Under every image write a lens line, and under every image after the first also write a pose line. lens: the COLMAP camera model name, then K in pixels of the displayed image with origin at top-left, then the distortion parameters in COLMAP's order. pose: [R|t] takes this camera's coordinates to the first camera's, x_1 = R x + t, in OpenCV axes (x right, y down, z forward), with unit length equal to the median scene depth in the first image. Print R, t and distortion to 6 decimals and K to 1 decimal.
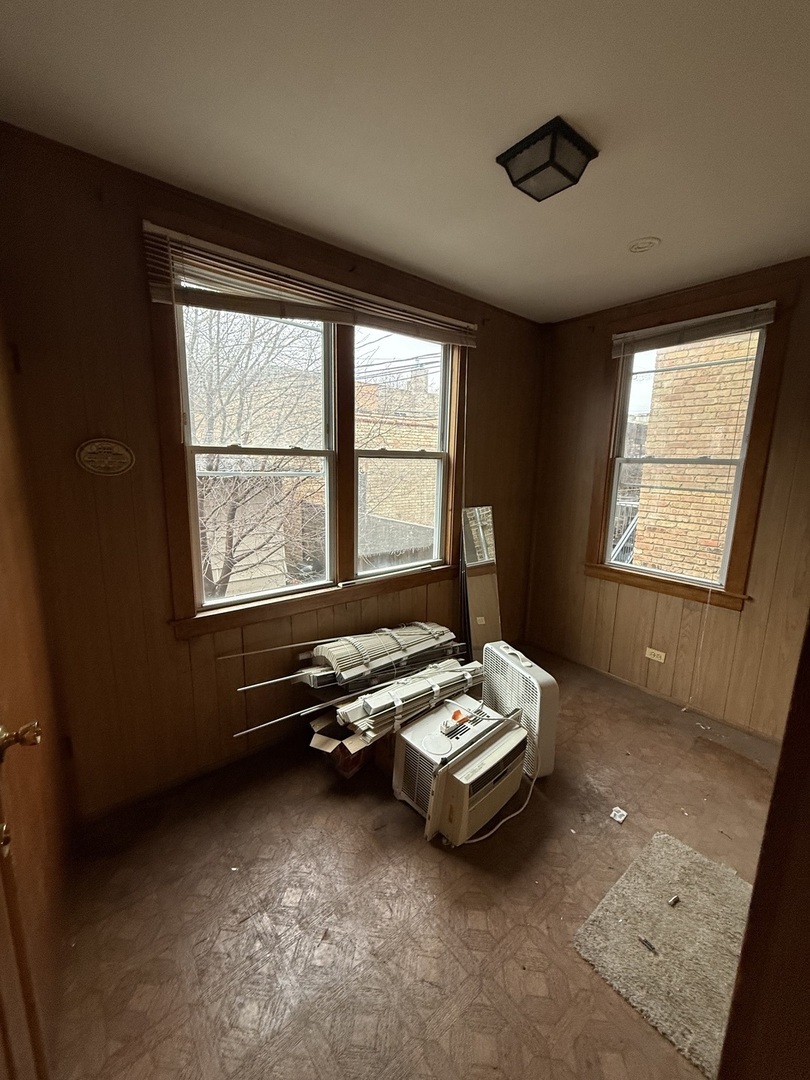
lens RADIAL K [[431.8, 0, 404.8], [0, 431.8, 538.0], [0, 0, 1]] dist [0.007538, -0.001351]
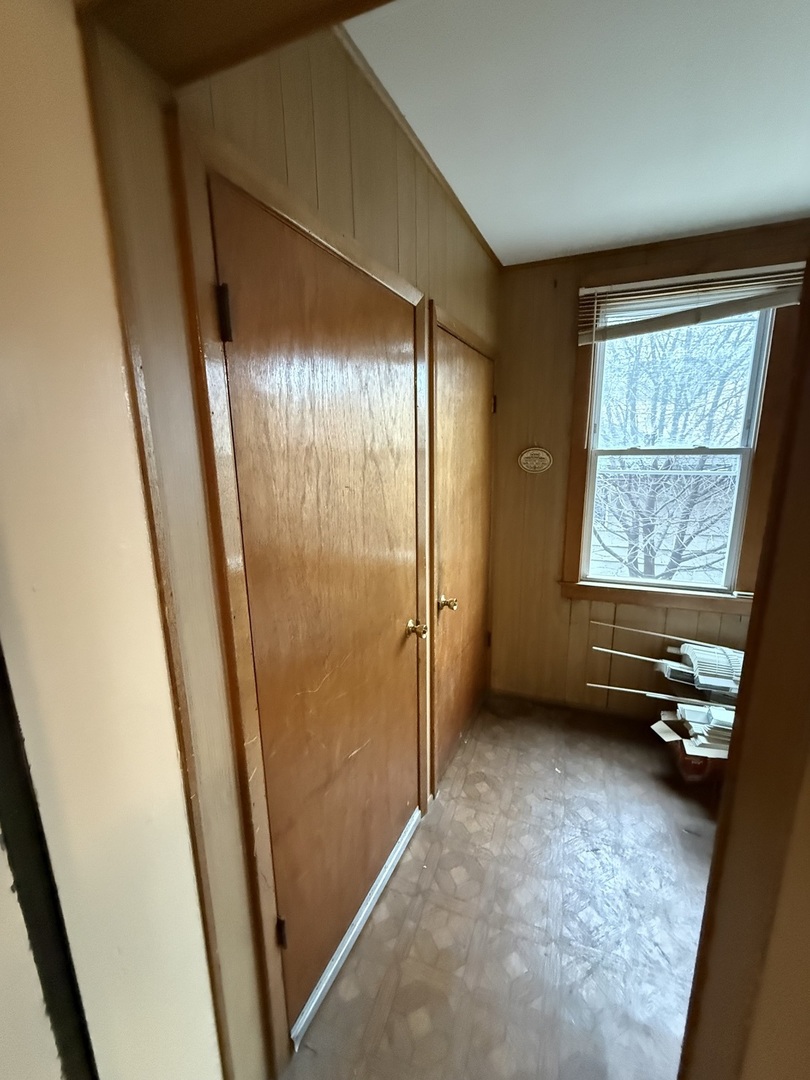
lens RADIAL K [[431.8, 0, 407.0], [0, 431.8, 542.0], [0, 0, 1]] dist [0.007538, -0.001351]
pose [[0.503563, 0.152711, -0.850355, 0.324282], [-0.134430, 0.986116, 0.097485, 0.004237], [0.853436, 0.065223, 0.517100, -0.103363]]
